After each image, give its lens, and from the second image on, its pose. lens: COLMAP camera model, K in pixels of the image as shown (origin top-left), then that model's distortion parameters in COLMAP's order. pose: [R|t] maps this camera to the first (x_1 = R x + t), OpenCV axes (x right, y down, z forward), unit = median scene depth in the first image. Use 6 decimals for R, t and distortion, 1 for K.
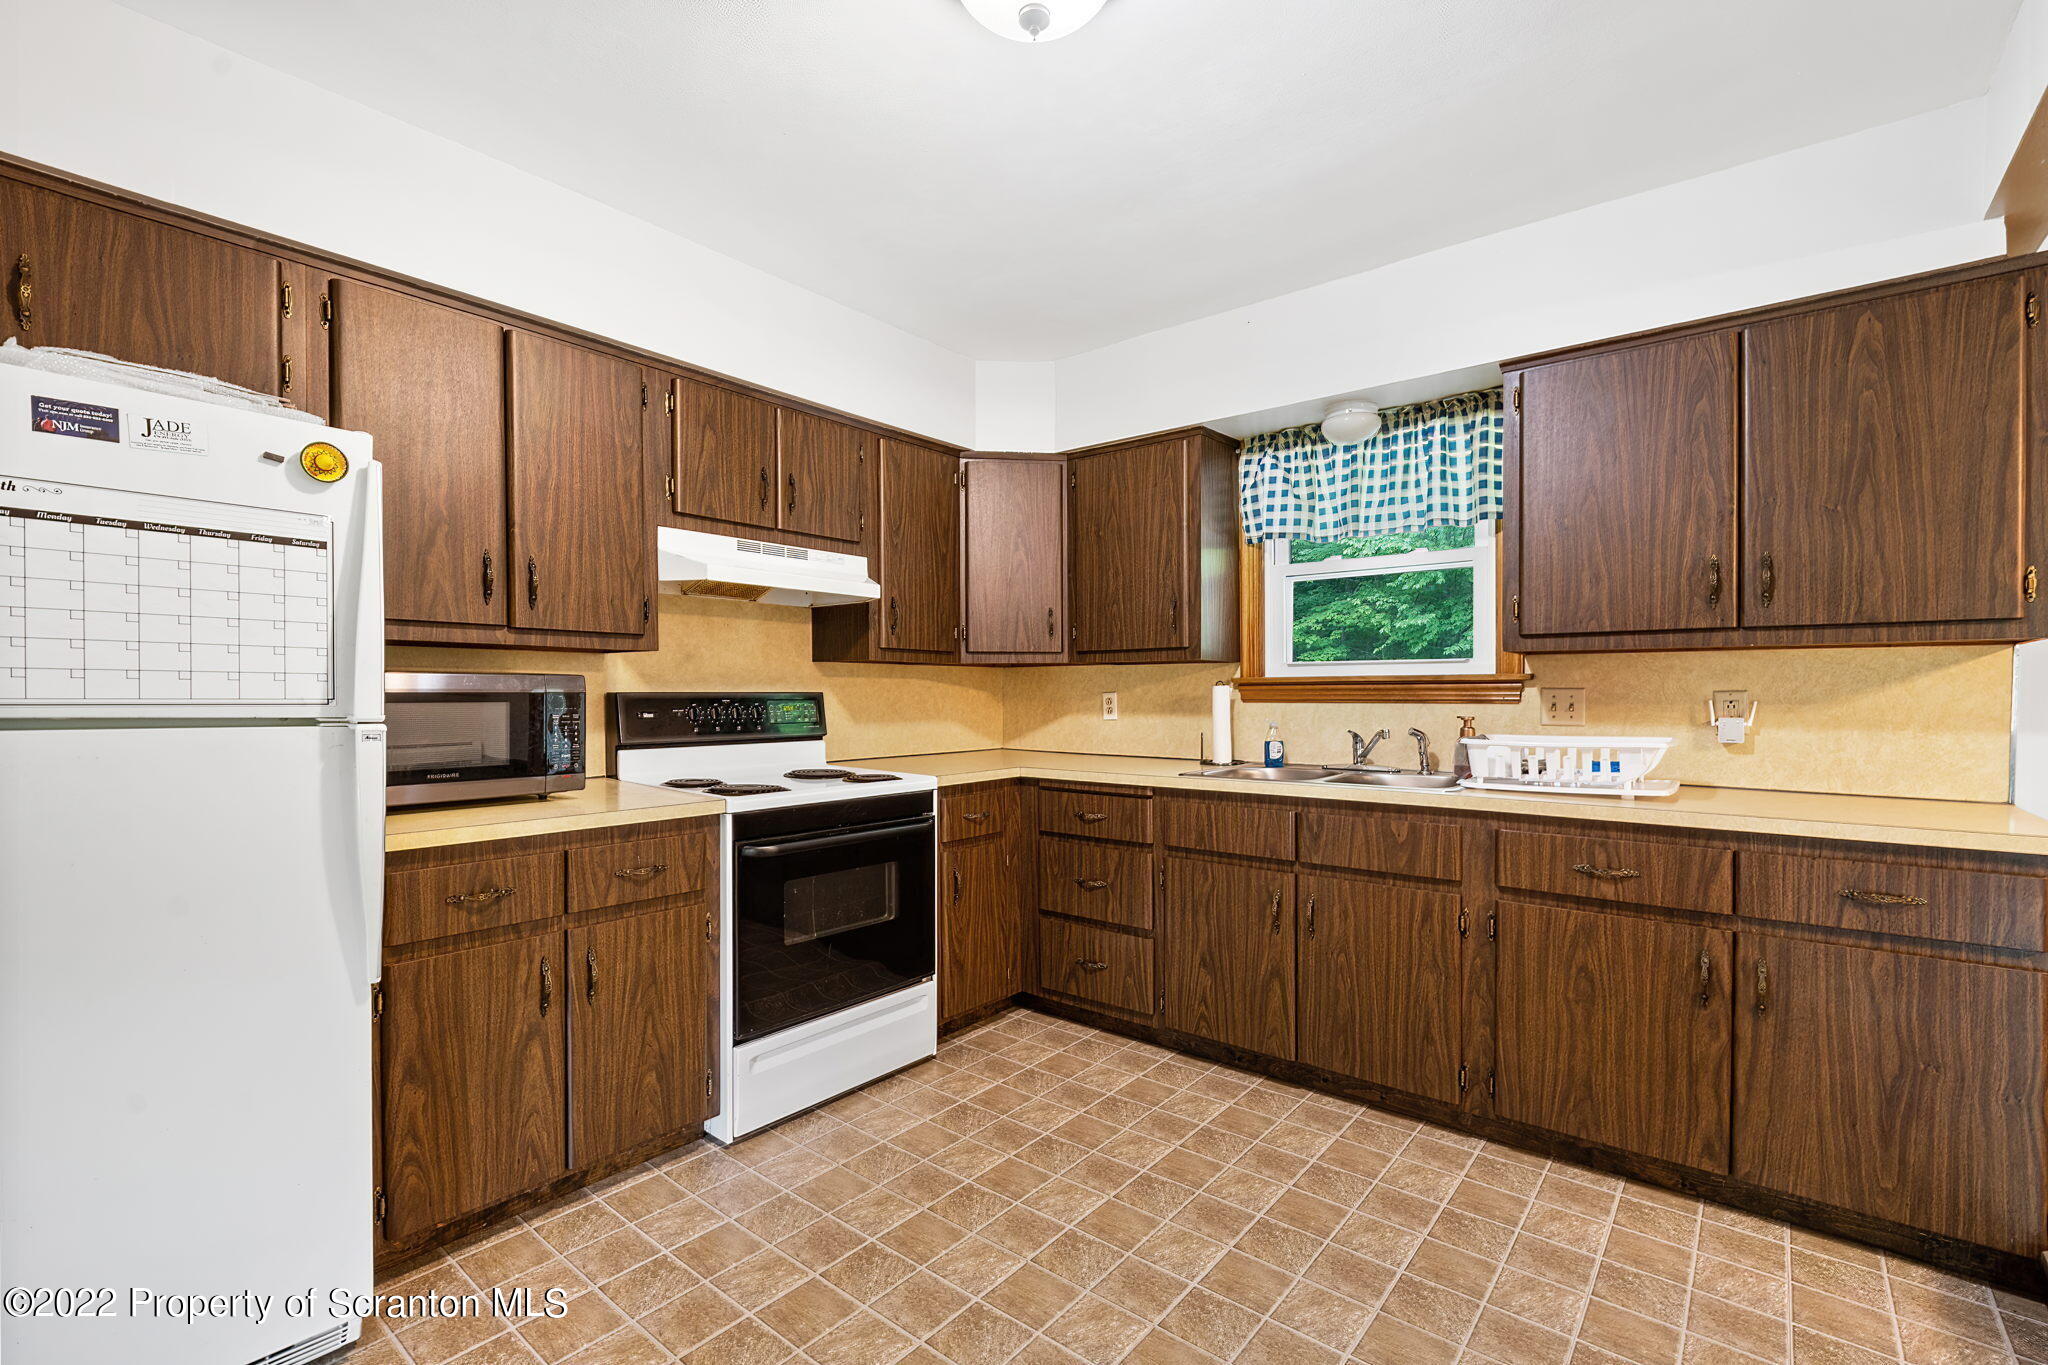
lens RADIAL K [[905.7, 0, 1035.6], [0, 905.7, 698.3], [0, 0, 1]] dist [0.002854, -0.004961]
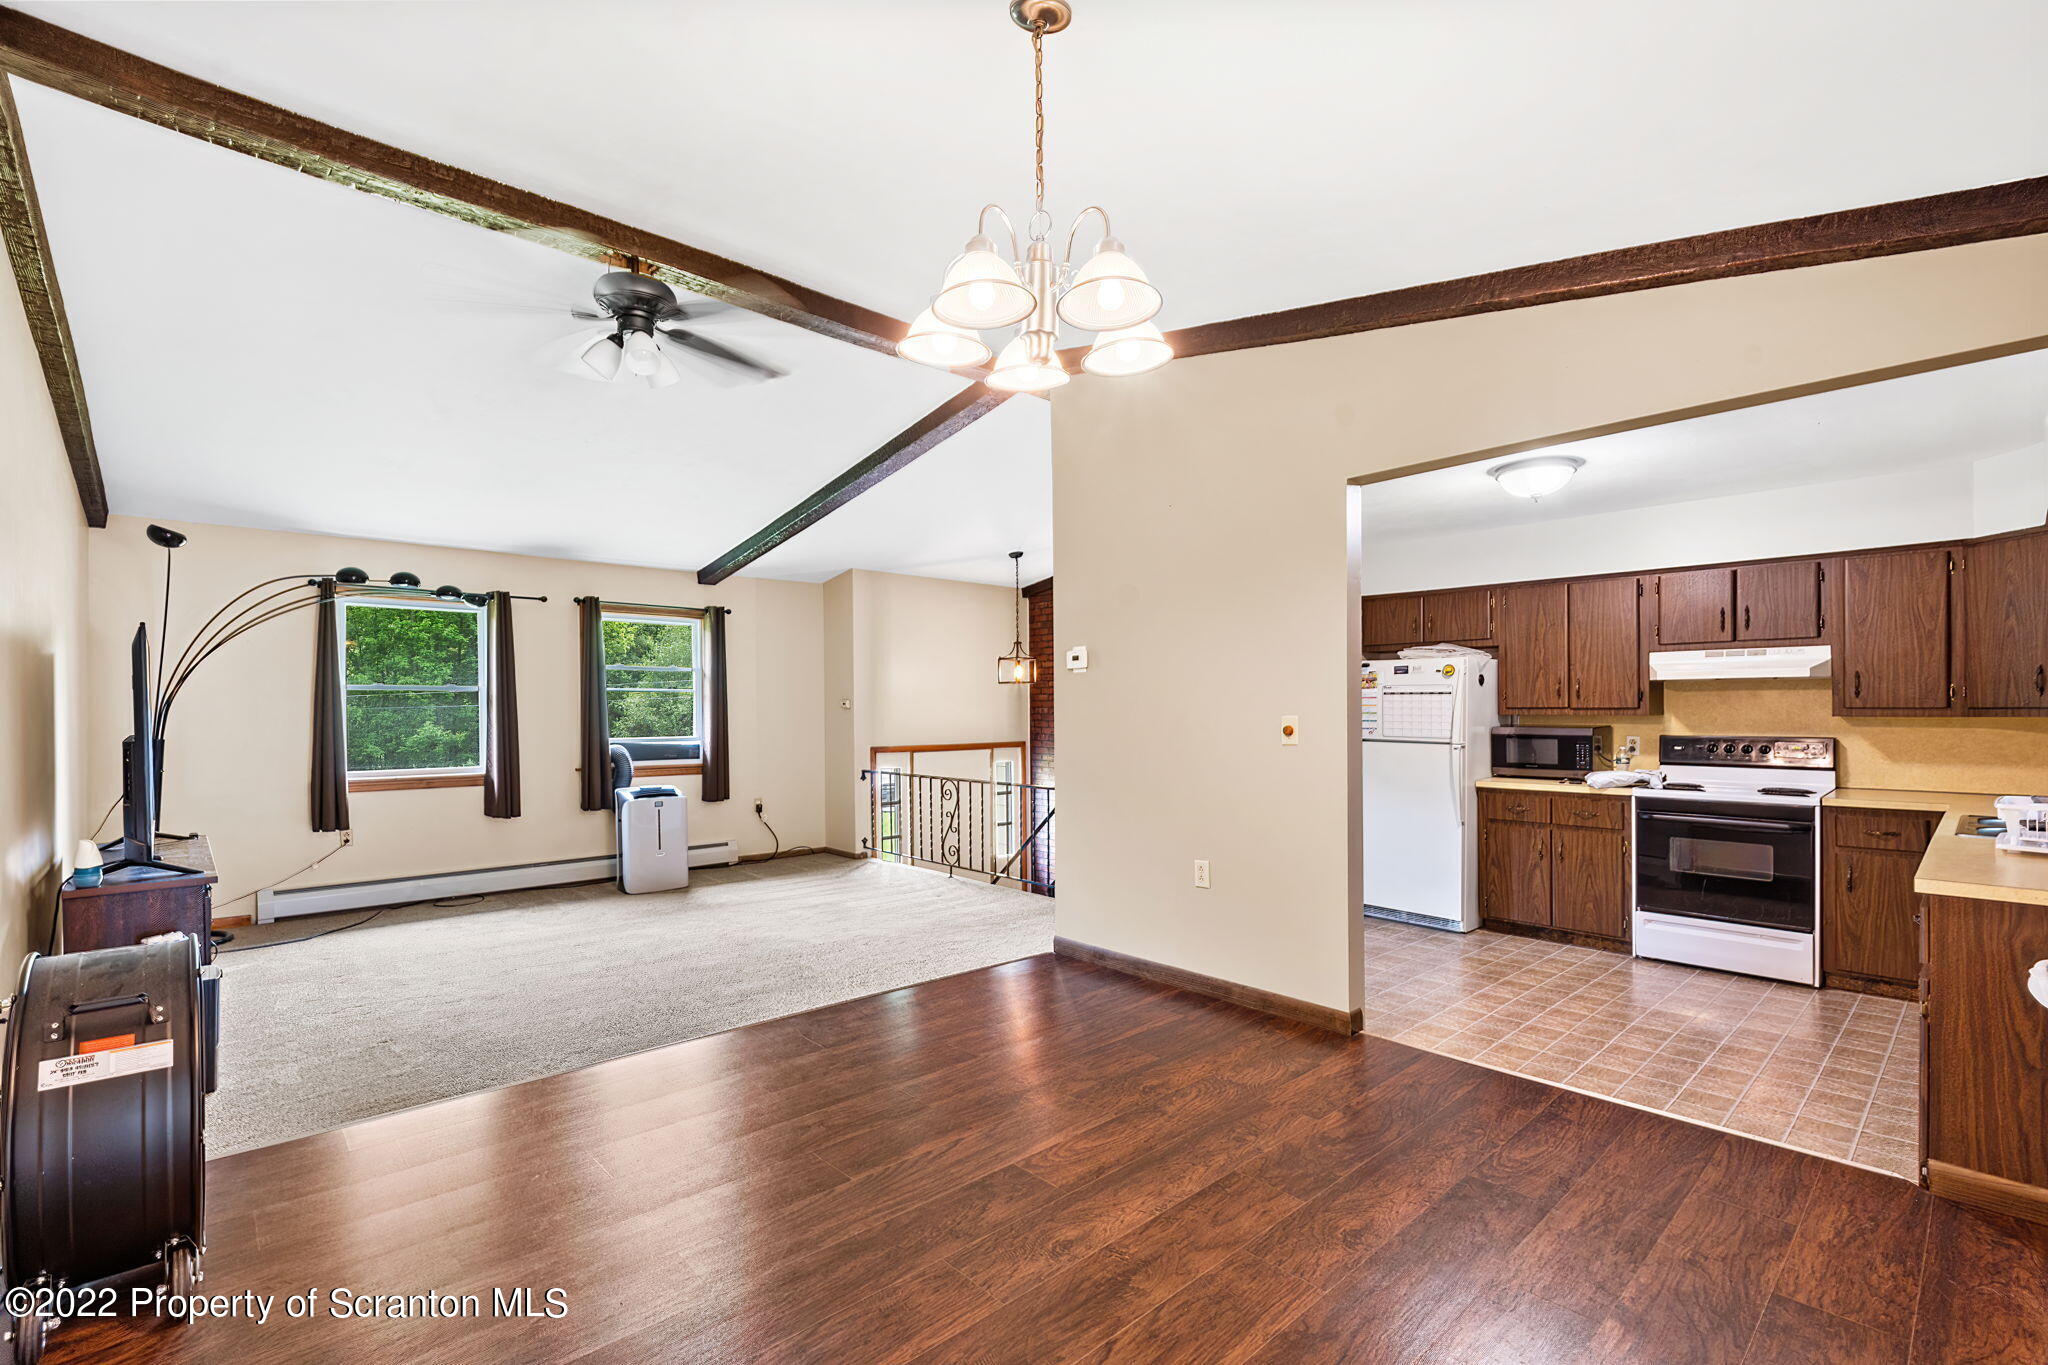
lens RADIAL K [[905.7, 0, 976.3], [0, 905.7, 706.4], [0, 0, 1]] dist [0.002854, -0.004961]
pose [[-0.192252, -0.004314, -0.981336, 1.957241], [-0.004135, 0.999985, -0.003586, -0.063414], [0.981337, 0.003368, -0.192267, -0.077454]]
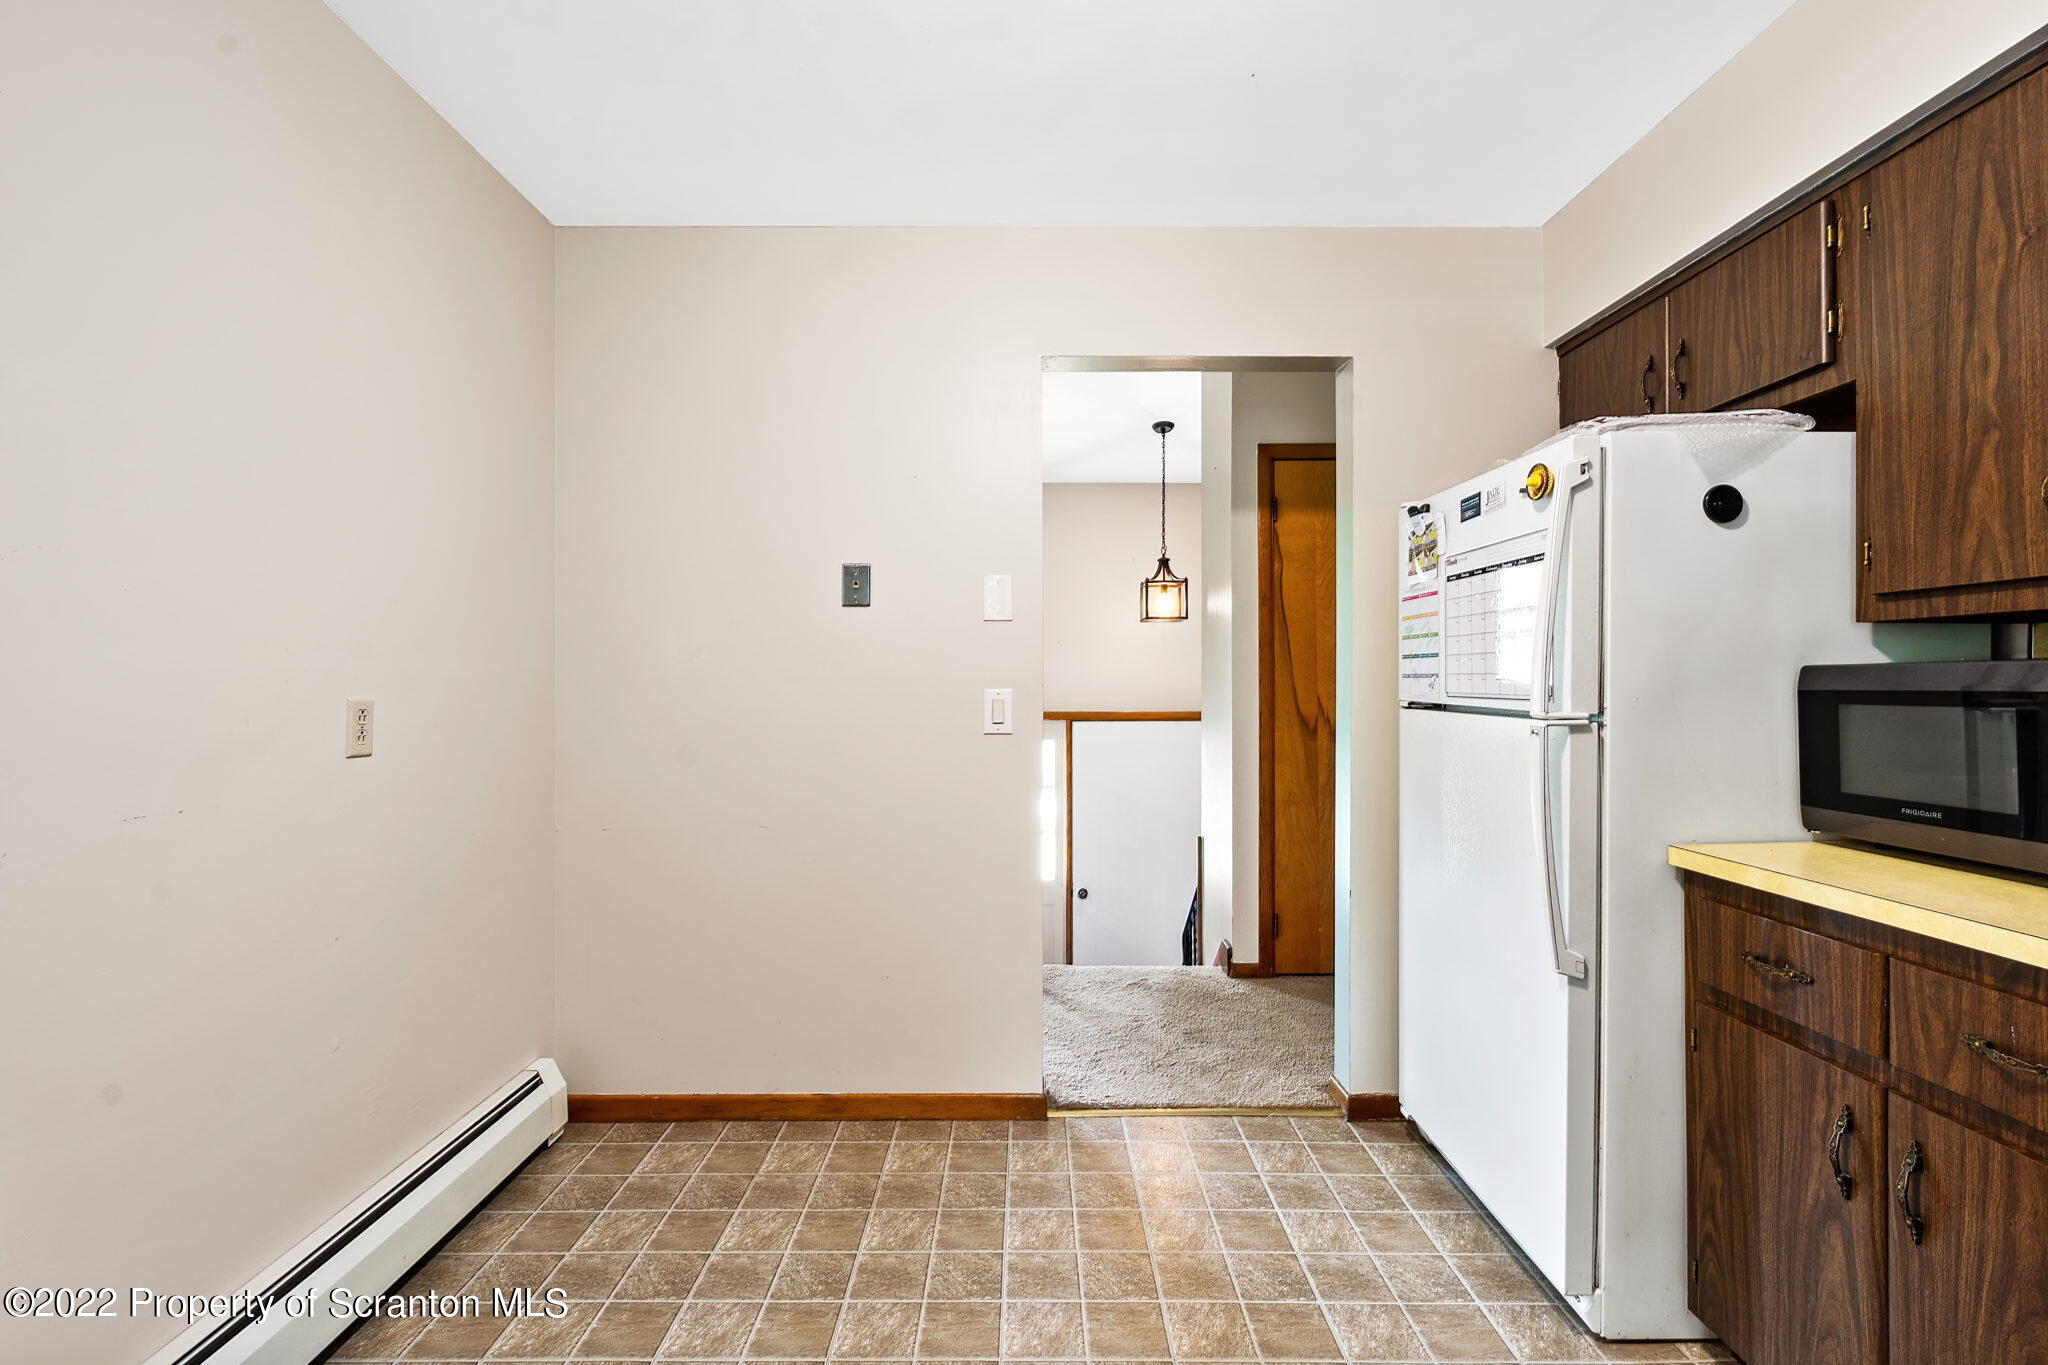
lens RADIAL K [[905.7, 0, 1023.4], [0, 905.7, 683.0], [0, 0, 1]] dist [0.002854, -0.004961]
pose [[-0.776480, -0.001498, -0.630140, 0.259686], [-0.003699, 0.999991, 0.002182, -0.009651], [0.630131, 0.004025, -0.776478, 0.950127]]
